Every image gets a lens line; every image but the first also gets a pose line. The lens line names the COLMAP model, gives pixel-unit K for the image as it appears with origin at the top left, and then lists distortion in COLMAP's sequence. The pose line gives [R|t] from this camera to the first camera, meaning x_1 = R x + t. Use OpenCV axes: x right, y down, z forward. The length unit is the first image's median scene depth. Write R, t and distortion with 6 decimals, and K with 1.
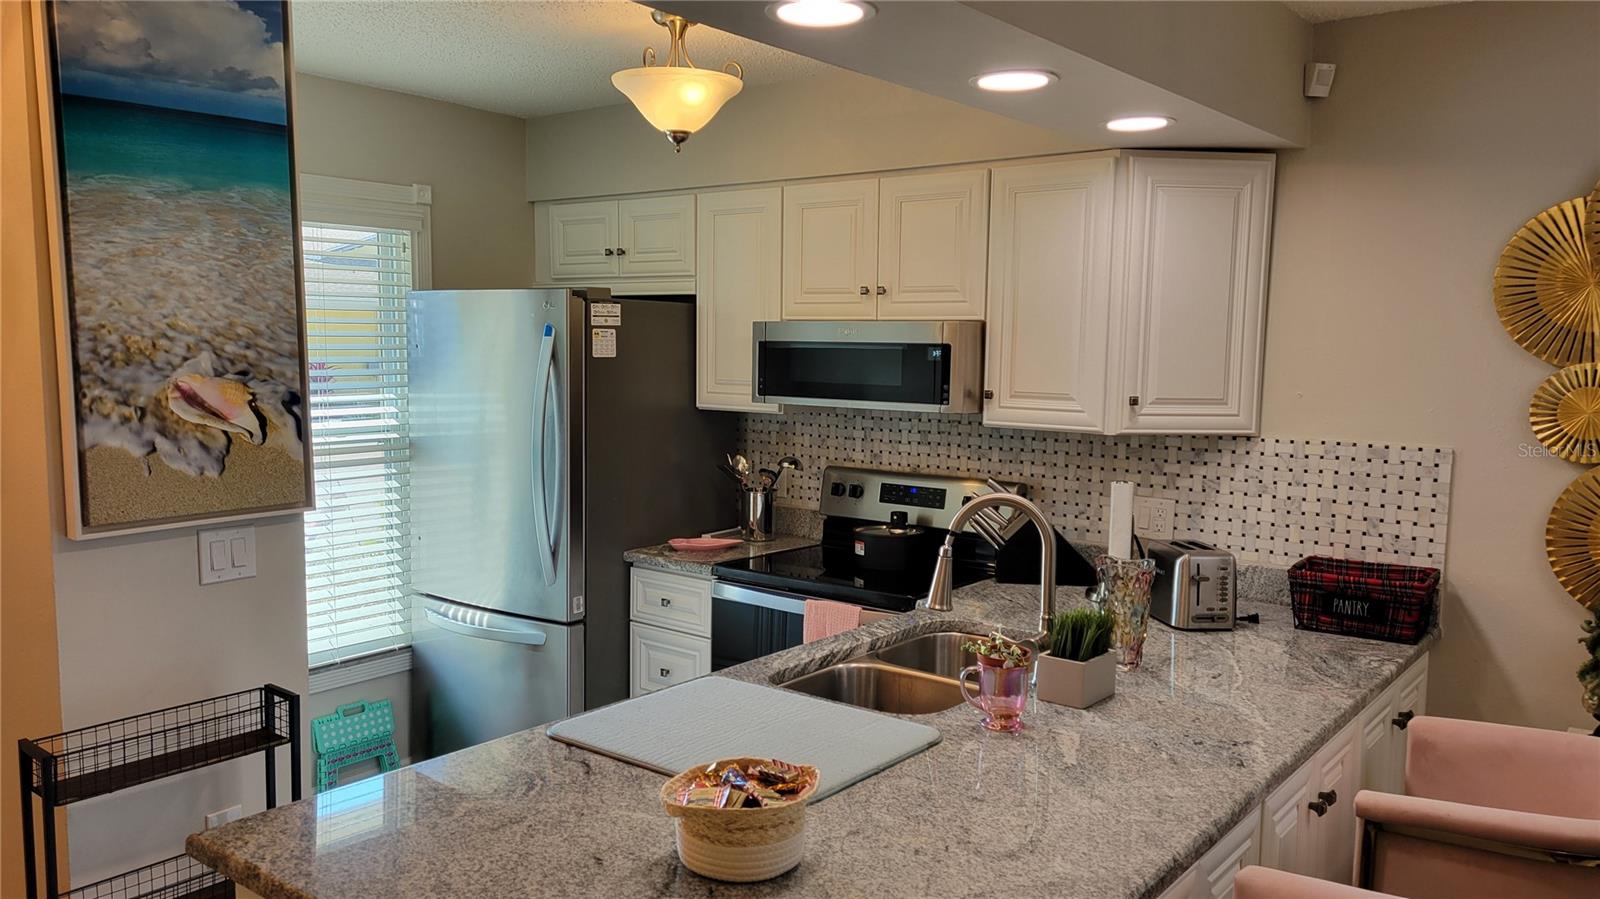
lens RADIAL K [[1196.8, 0, 806.8], [0, 1196.8, 456.7], [0, 0, 1]] dist [0.065931, -0.043262]
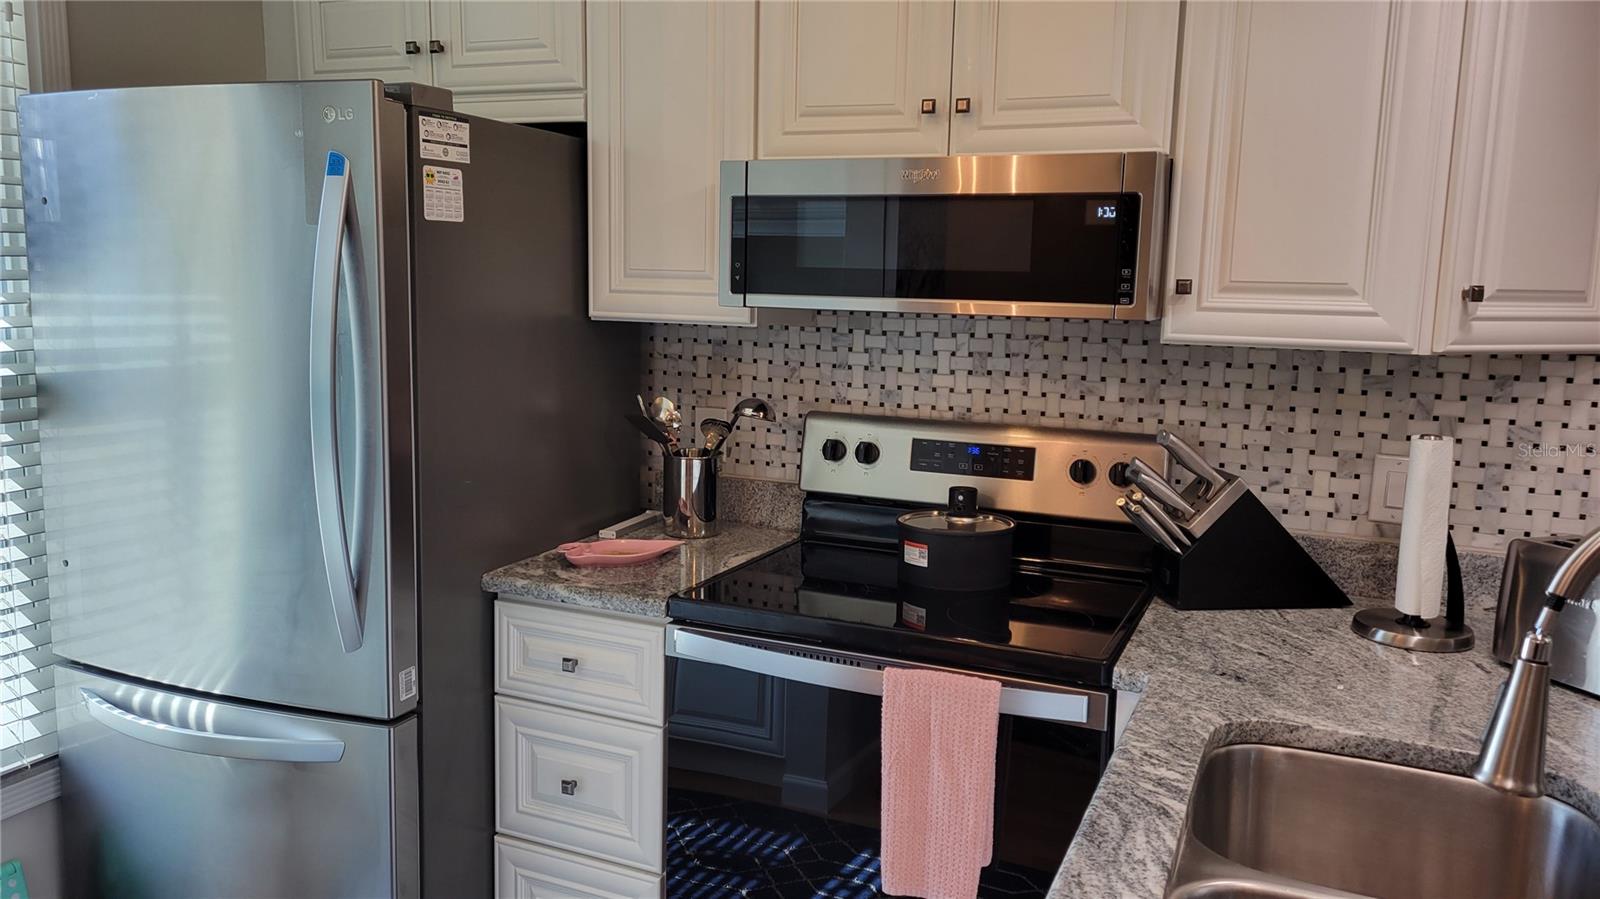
lens RADIAL K [[1196.8, 0, 802.6], [0, 1196.8, 429.2], [0, 0, 1]] dist [0.065931, -0.043262]
pose [[0.970510, -0.026771, 0.239572, -0.160407], [0.016818, 0.998912, 0.043494, -0.012173], [-0.240475, -0.038182, 0.969904, 0.483044]]
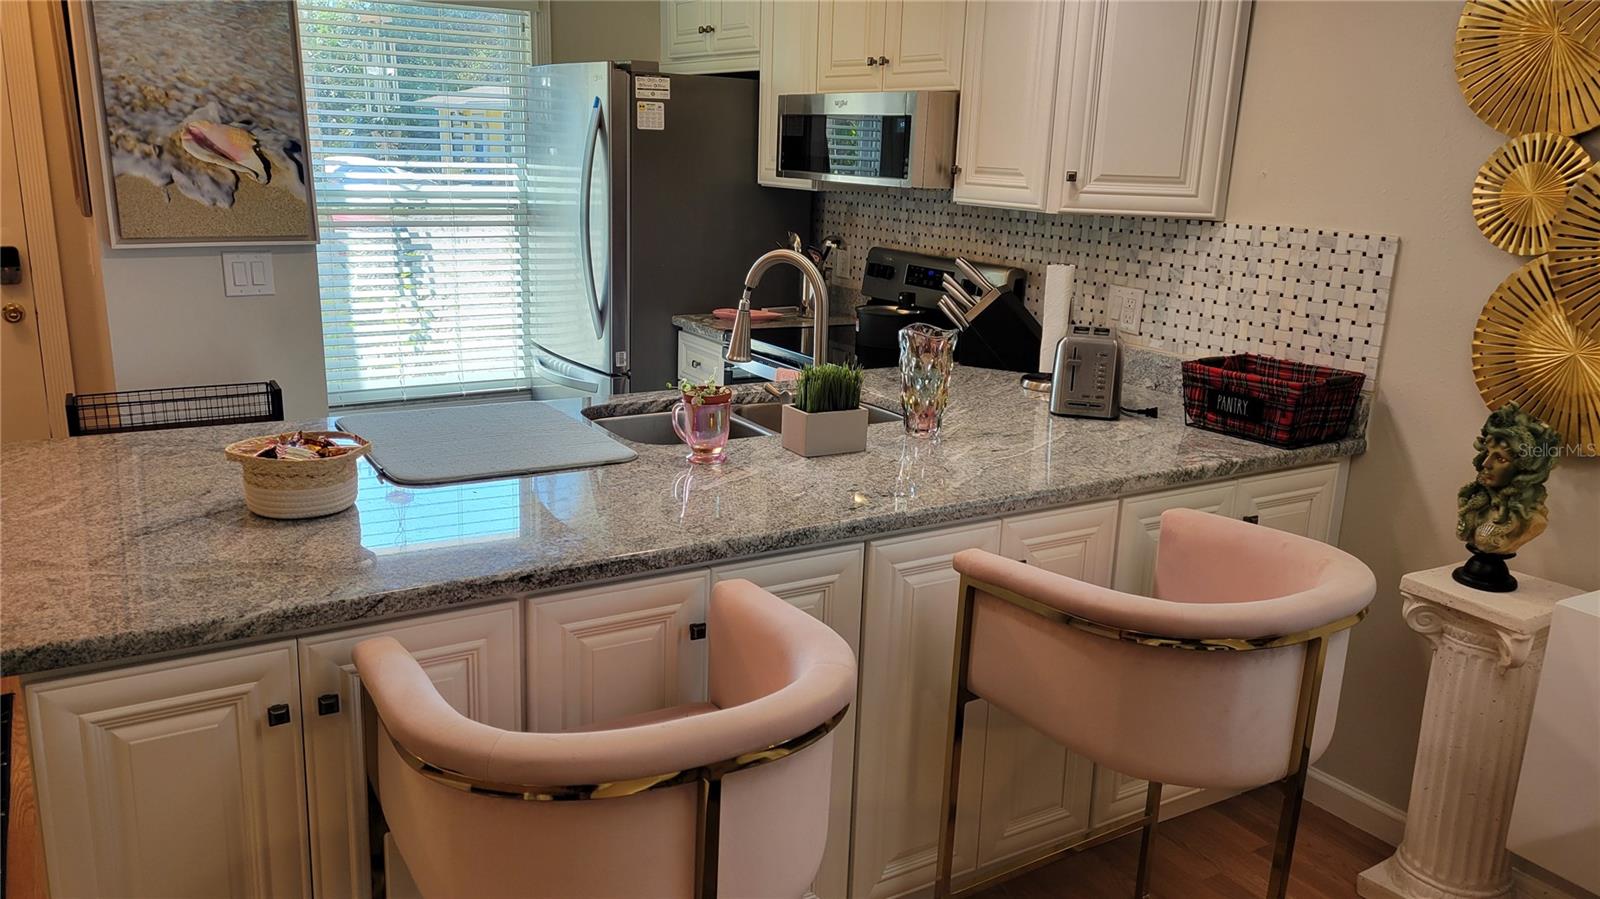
lens RADIAL K [[1196.8, 0, 800.6], [0, 1196.8, 442.0], [0, 0, 1]] dist [0.065931, -0.043262]
pose [[0.934205, 0.102428, -0.341715, 0.387553], [-0.054180, 0.987519, 0.147885, 0.028775], [0.352598, -0.119641, 0.928095, 0.023024]]
